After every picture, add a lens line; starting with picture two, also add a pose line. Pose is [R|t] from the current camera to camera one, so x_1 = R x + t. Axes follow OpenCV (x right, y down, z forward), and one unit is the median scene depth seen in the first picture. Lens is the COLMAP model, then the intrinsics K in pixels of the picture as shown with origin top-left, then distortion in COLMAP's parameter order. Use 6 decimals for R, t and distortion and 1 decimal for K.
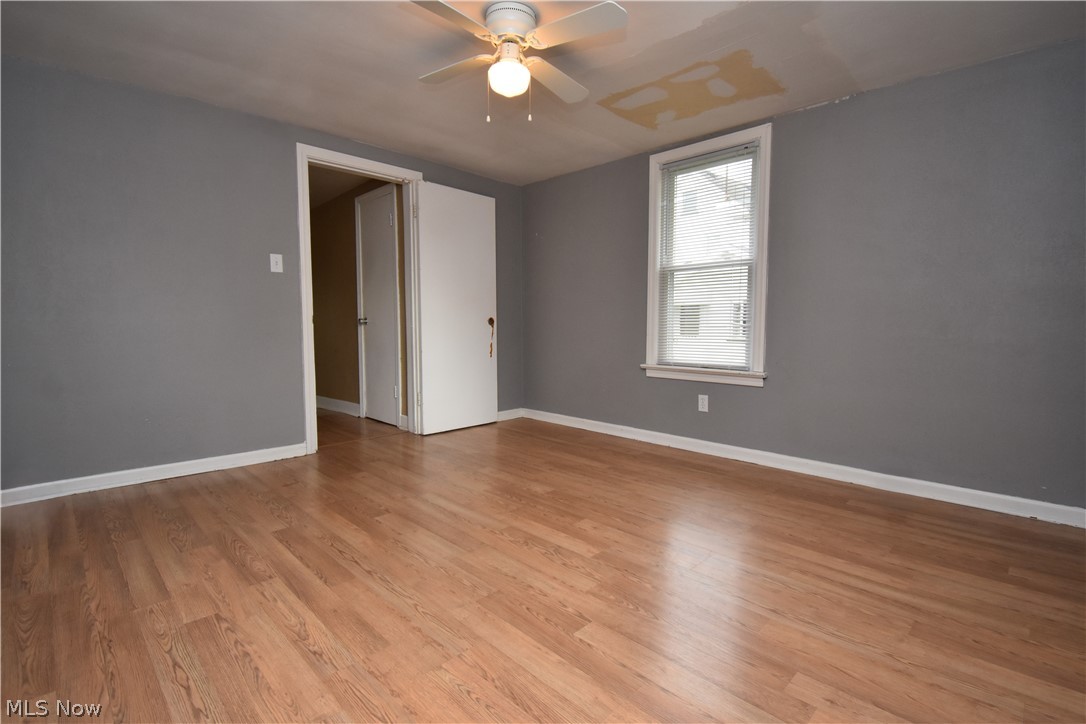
lens RADIAL K [[490.4, 0, 540.5], [0, 490.4, 359.5], [0, 0, 1]] dist [0.028925, -0.031201]
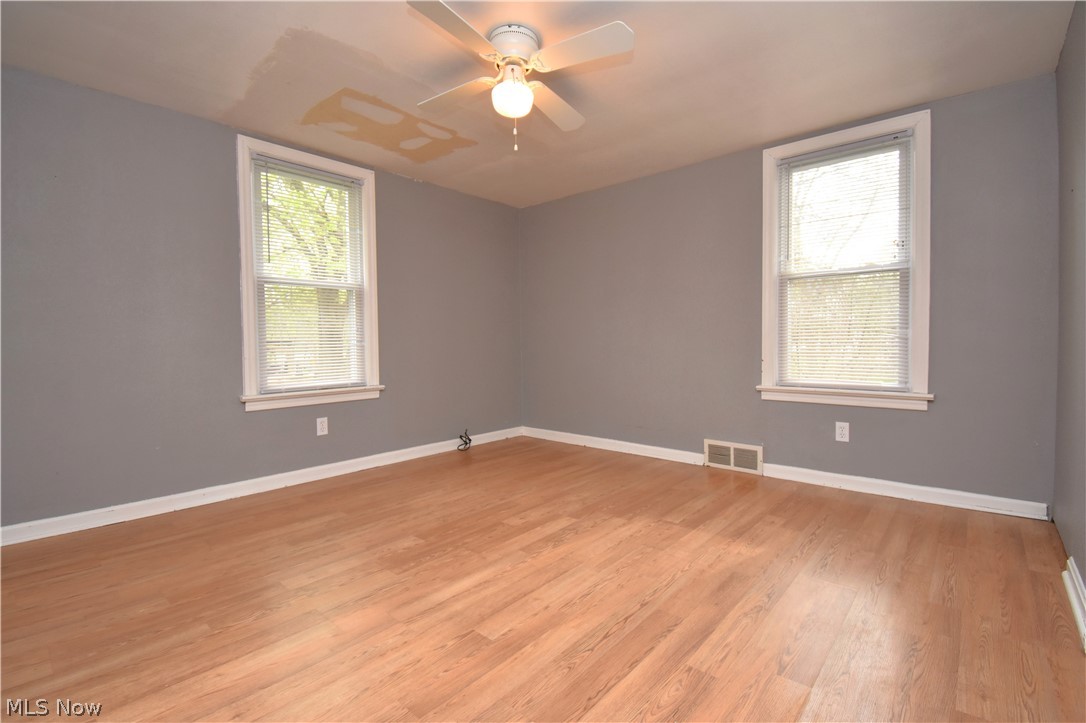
lens RADIAL K [[490.4, 0, 540.5], [0, 490.4, 359.0], [0, 0, 1]] dist [0.028925, -0.031201]
pose [[-0.055707, -0.040584, 0.997622, -0.936053], [0.082014, 0.995611, 0.045082, -0.072532], [-0.995073, 0.084331, -0.052134, 0.894547]]
